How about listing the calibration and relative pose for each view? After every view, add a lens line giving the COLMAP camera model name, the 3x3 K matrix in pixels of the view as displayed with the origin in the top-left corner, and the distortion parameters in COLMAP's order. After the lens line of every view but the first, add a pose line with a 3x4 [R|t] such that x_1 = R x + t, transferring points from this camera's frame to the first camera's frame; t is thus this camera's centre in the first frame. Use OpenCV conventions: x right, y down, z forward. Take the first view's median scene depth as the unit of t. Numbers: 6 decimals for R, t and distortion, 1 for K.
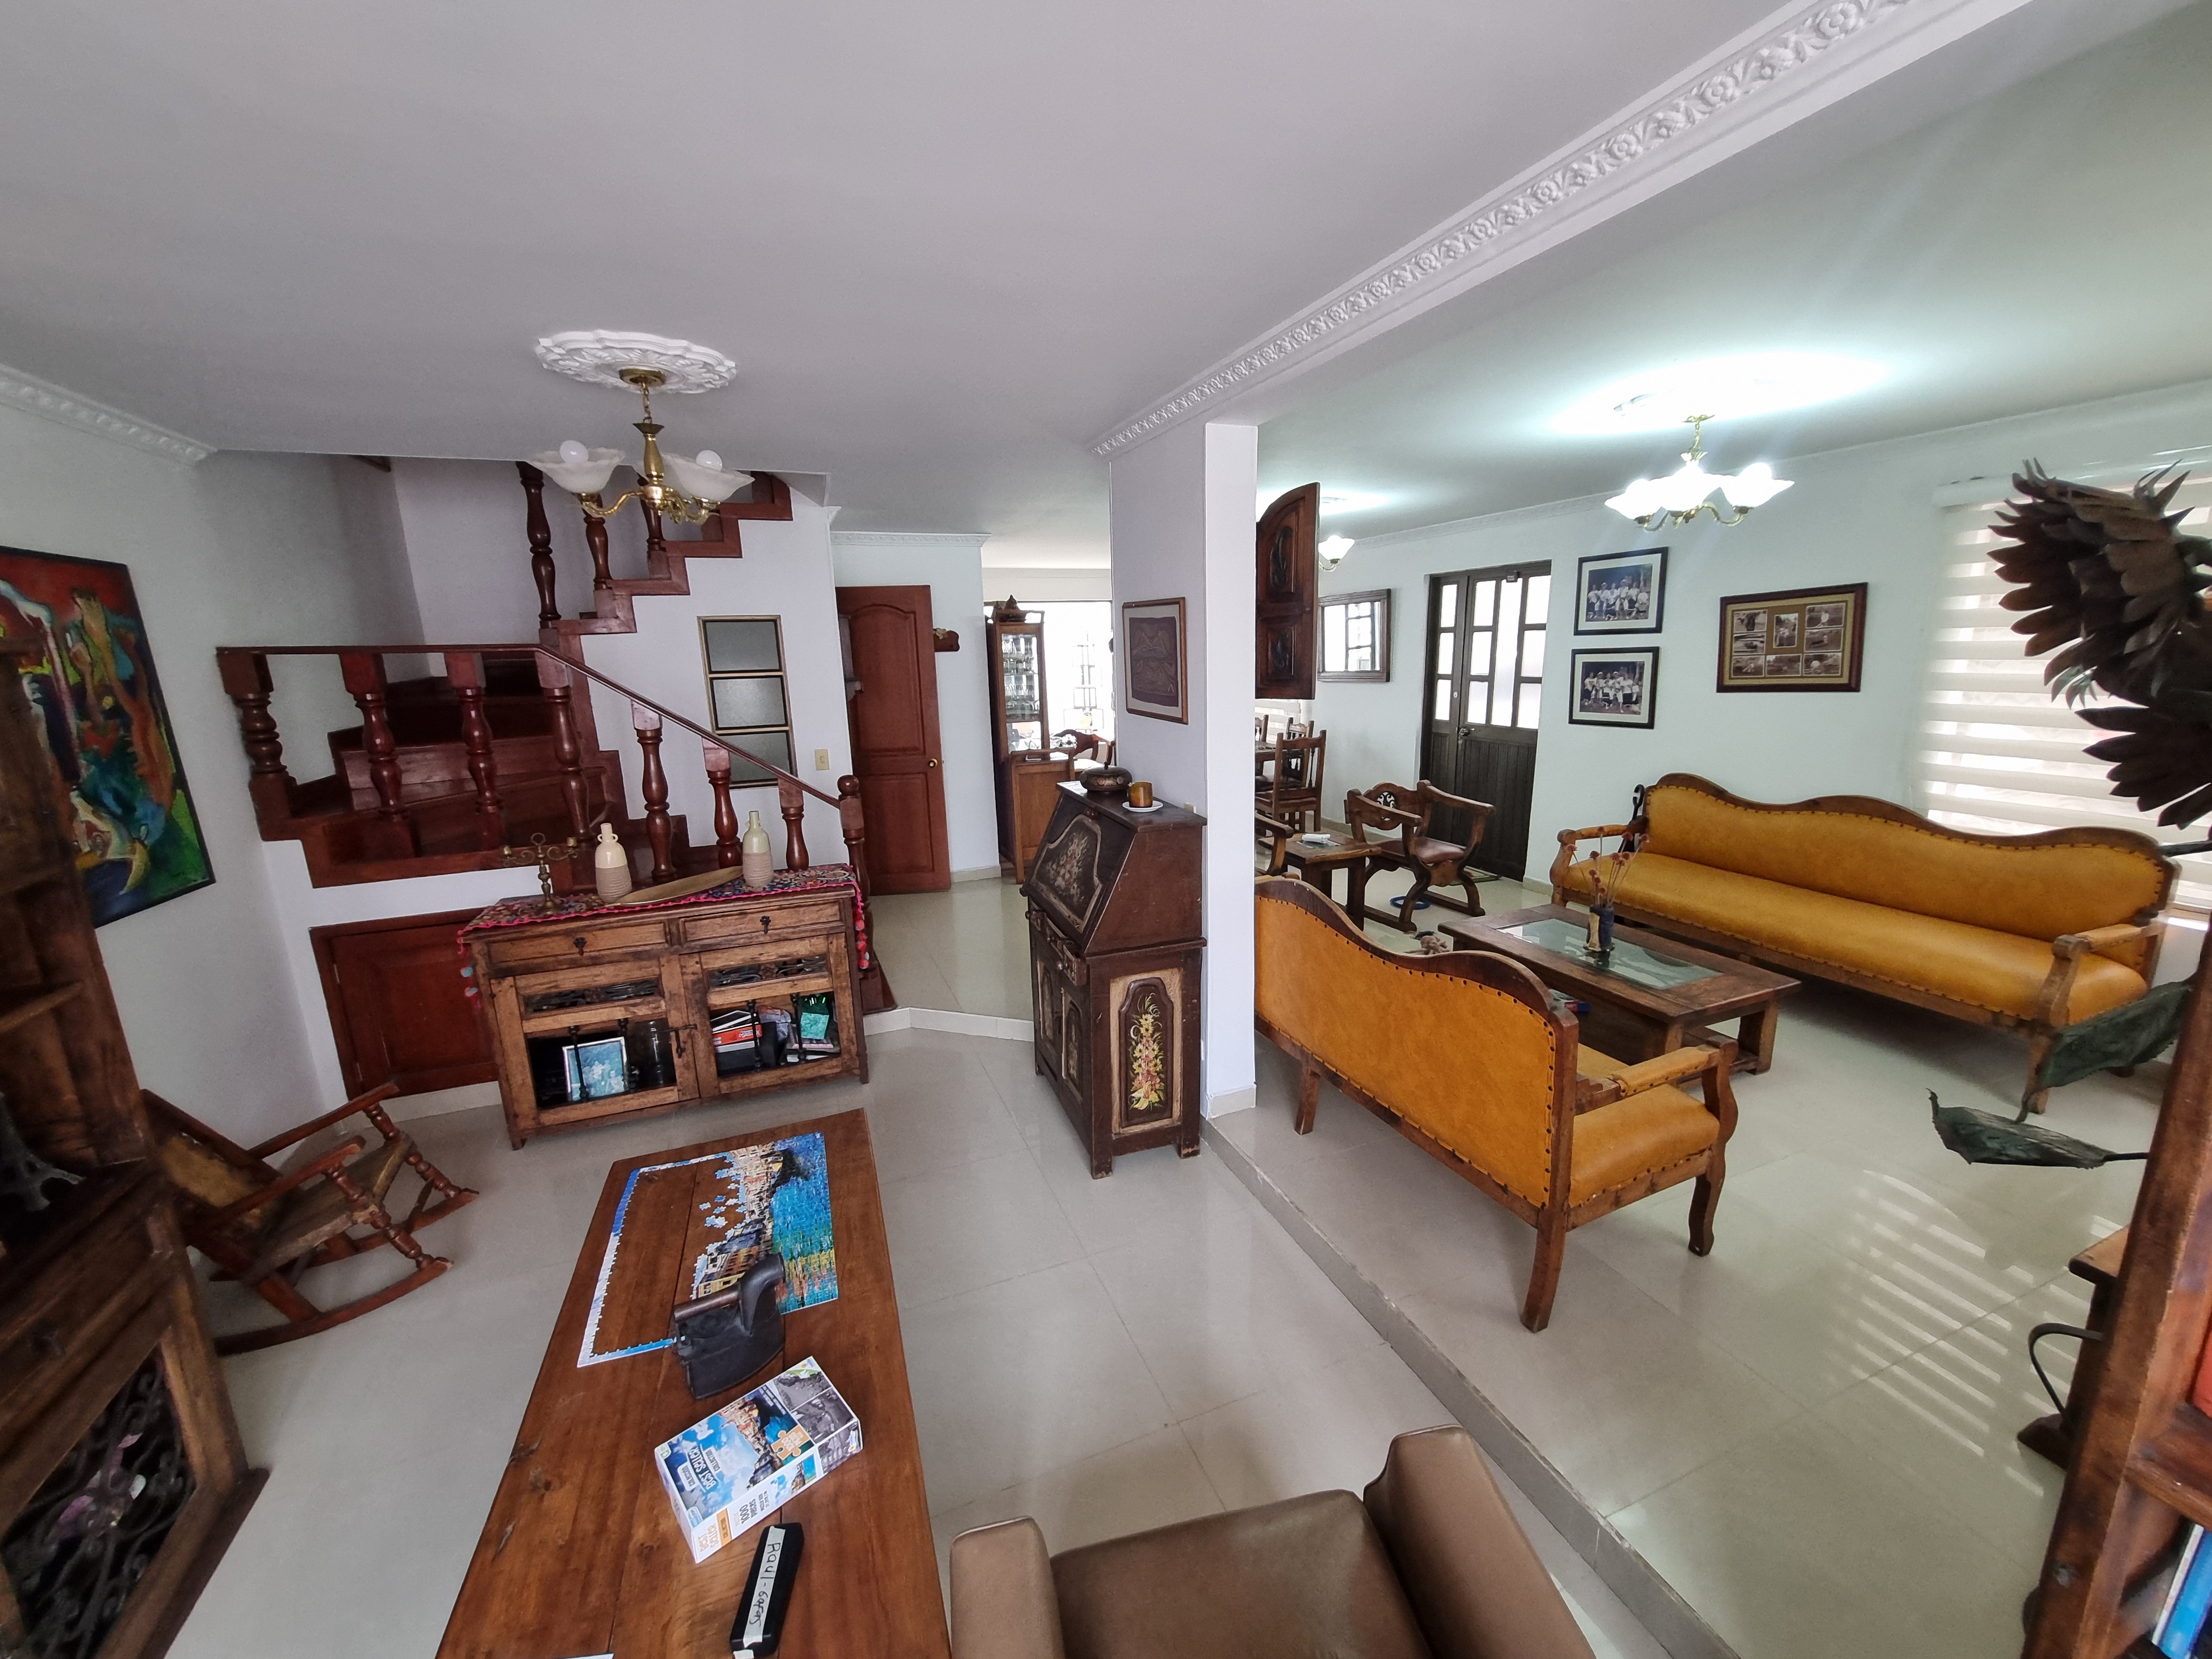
lens RADIAL K [[869.8, 0, 1098.4], [0, 869.8, 826.9], [0, 0, 1]] dist [-0.000881, 0.000375]
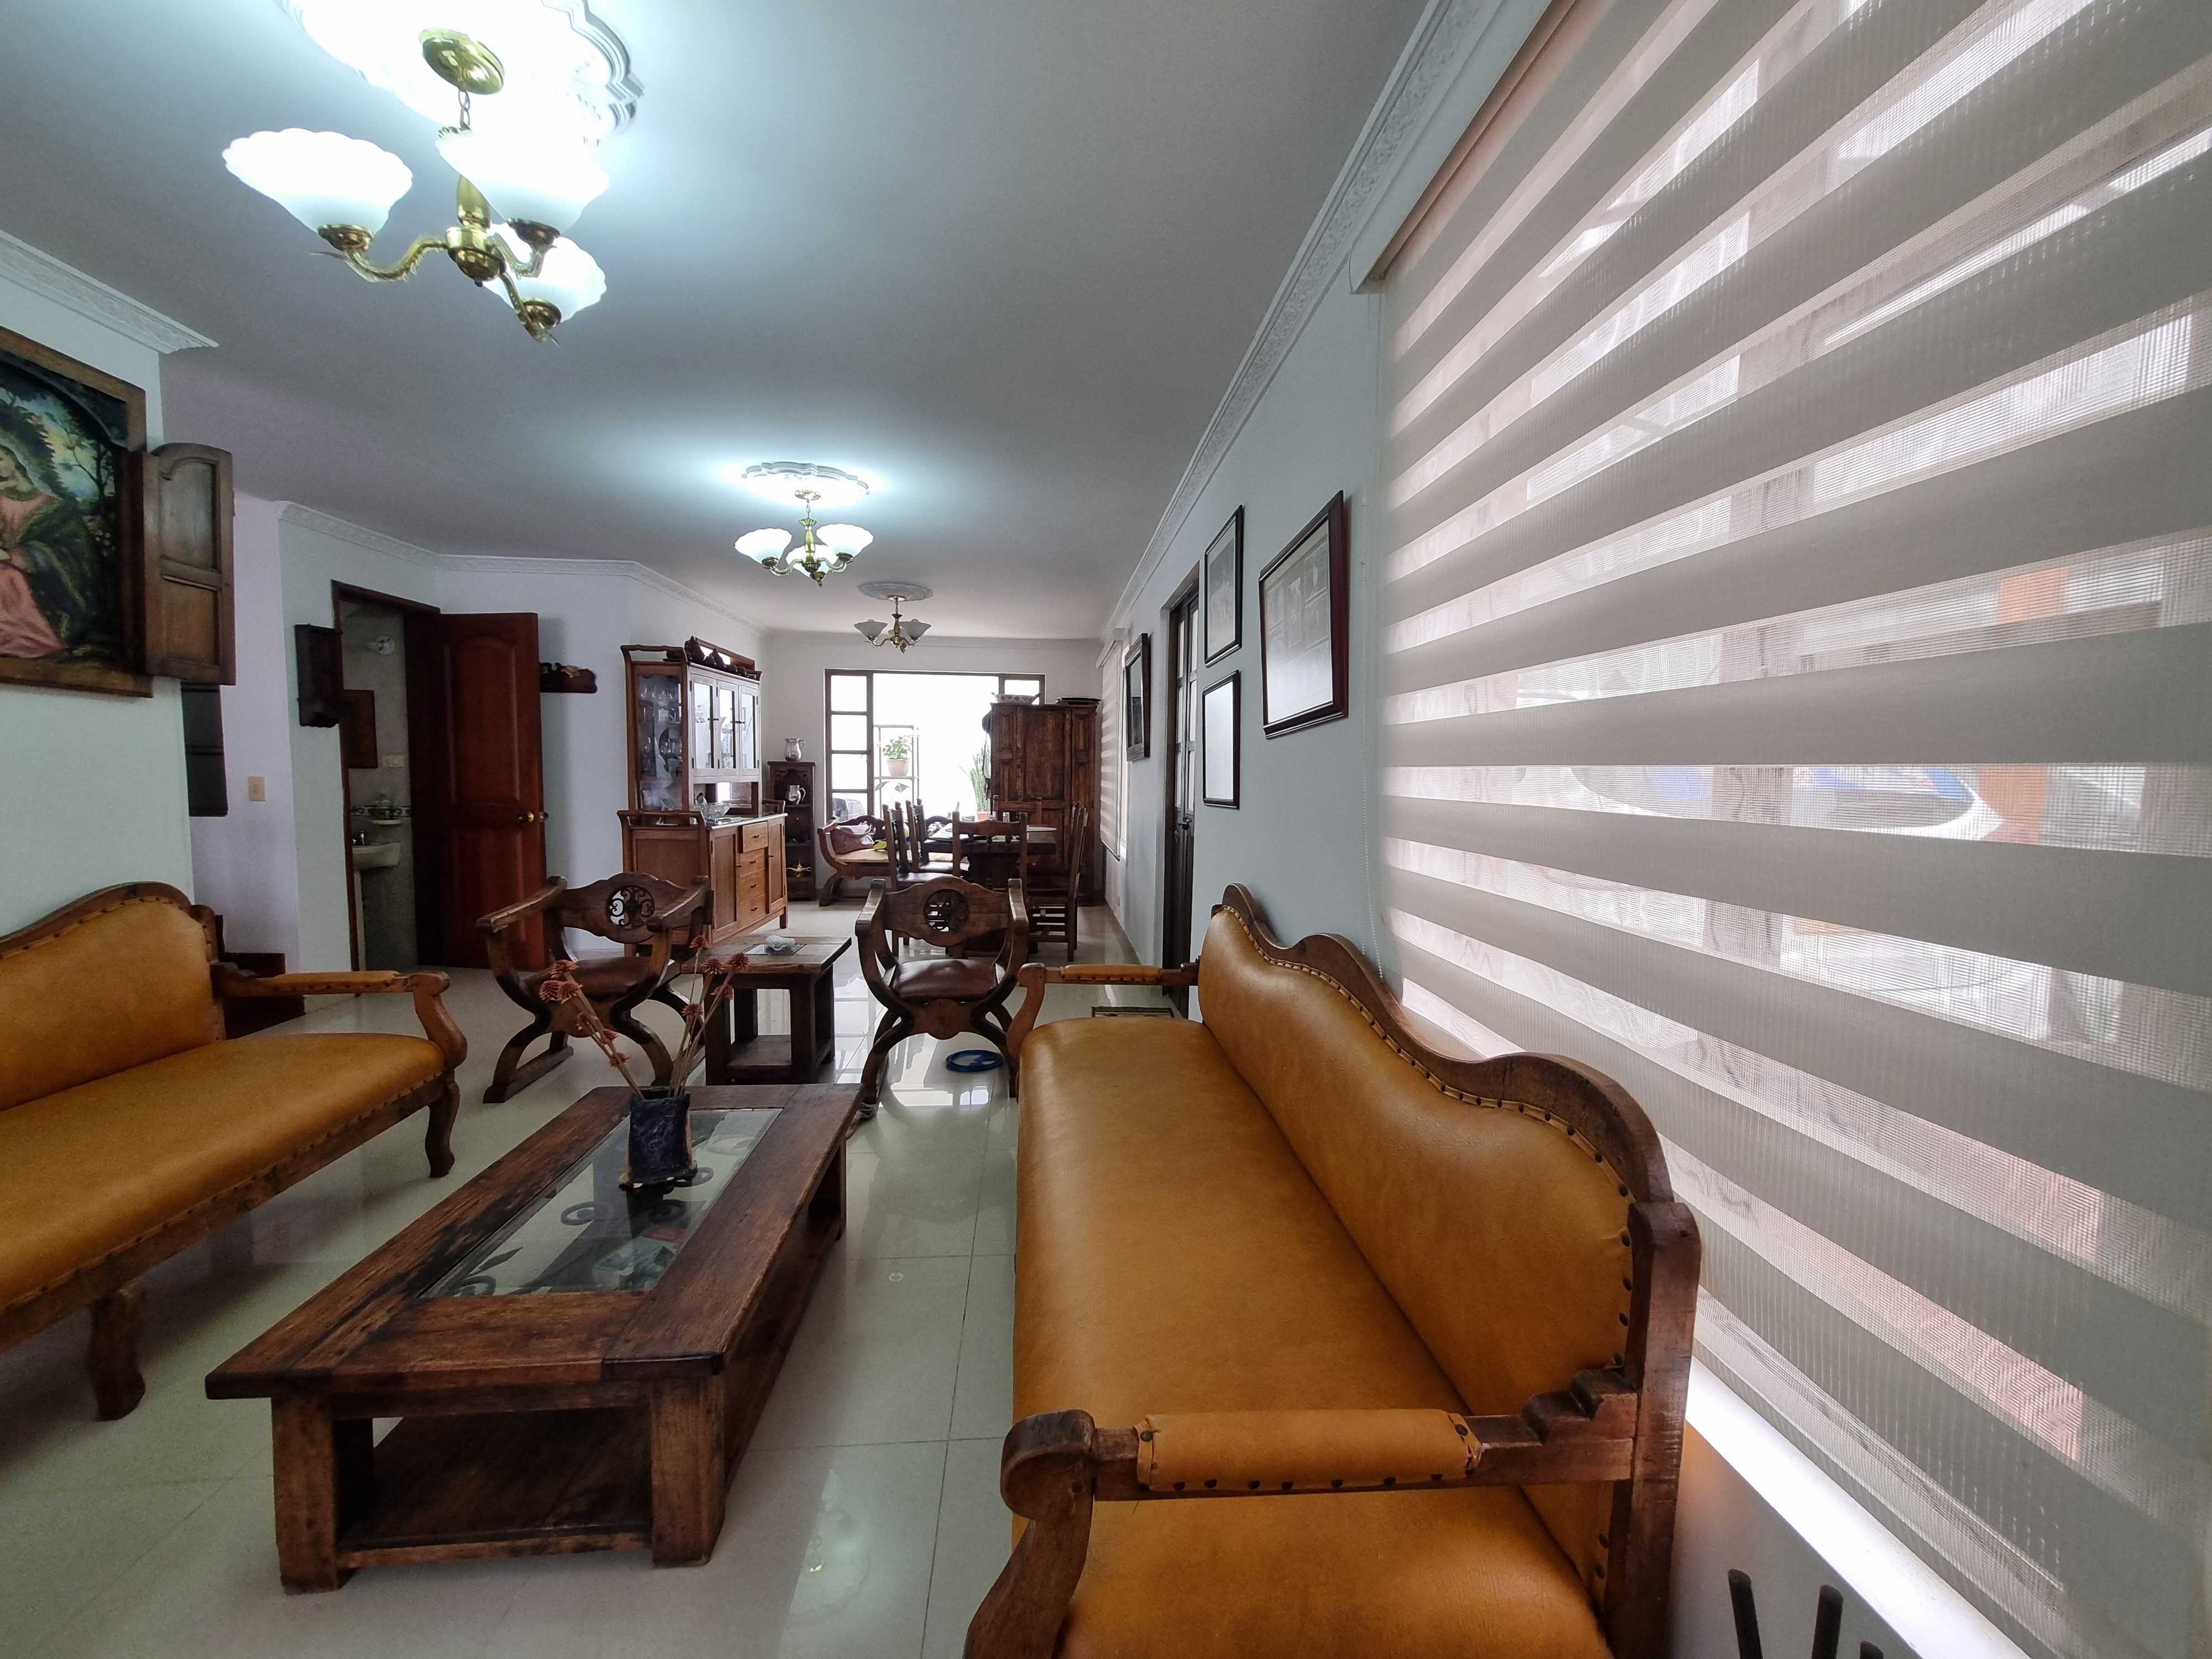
lens RADIAL K [[869.8, 0, 1101.5], [0, 869.8, 836.4], [0, 0, 1]] dist [-0.000881, 0.000375]
pose [[0.955675, 0.067243, -0.286642, 1.031389], [-0.103231, 0.988294, -0.112331, -0.028200], [0.275733, 0.136942, 0.951429, 0.600773]]
